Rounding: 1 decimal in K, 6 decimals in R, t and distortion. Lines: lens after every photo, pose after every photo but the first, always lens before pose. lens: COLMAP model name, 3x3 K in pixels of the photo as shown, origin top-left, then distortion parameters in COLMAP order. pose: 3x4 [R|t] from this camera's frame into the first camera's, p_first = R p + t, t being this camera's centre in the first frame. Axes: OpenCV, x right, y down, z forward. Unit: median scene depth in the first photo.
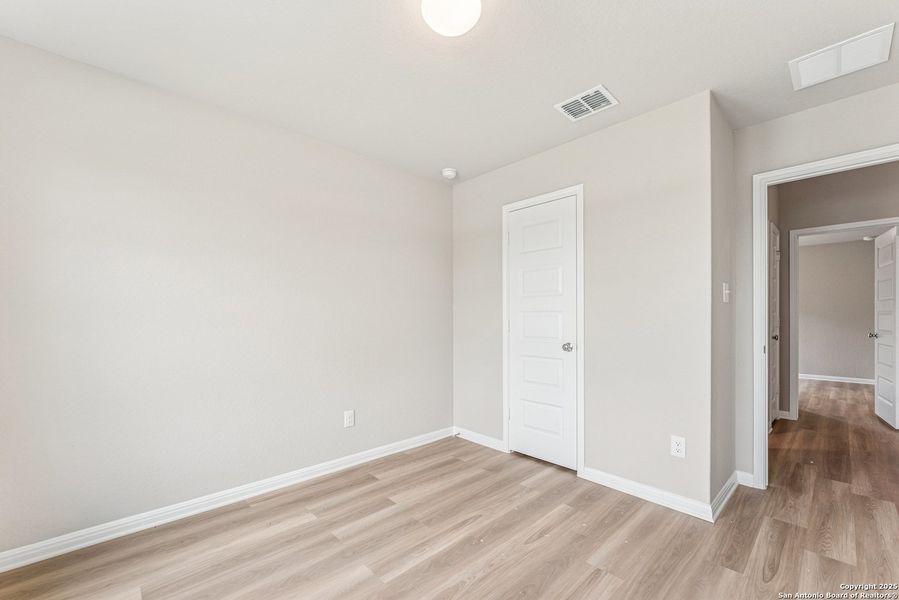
lens RADIAL K [[368.8, 0, 448.6], [0, 368.8, 307.3], [0, 0, 1]] dist [-0.001342, -0.000104]
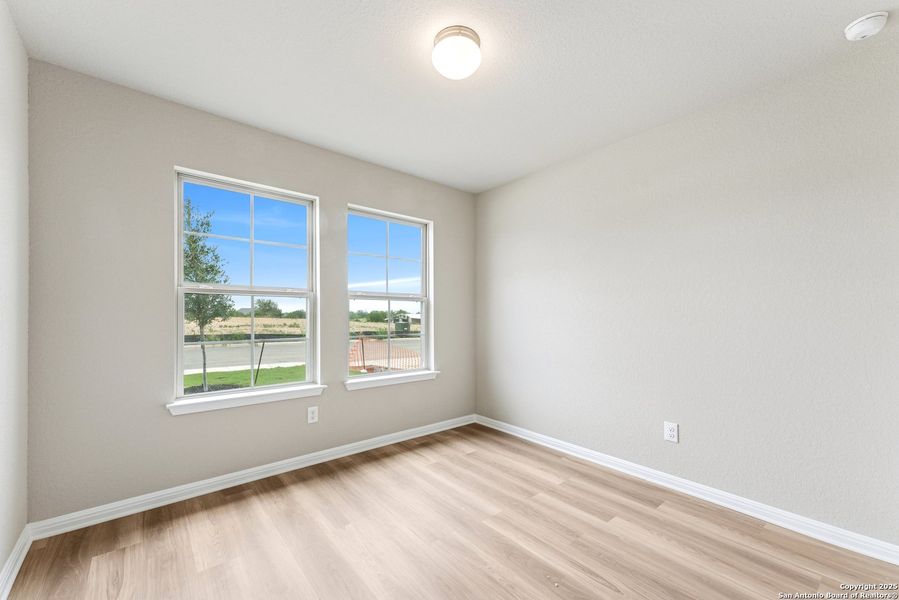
lens RADIAL K [[368.8, 0, 448.6], [0, 368.8, 307.3], [0, 0, 1]] dist [-0.001342, -0.000104]
pose [[-0.060798, -0.011127, -0.998088, 0.796808], [0.016518, 0.999790, -0.012152, 0.021457], [0.998013, -0.017225, -0.060602, 0.705729]]
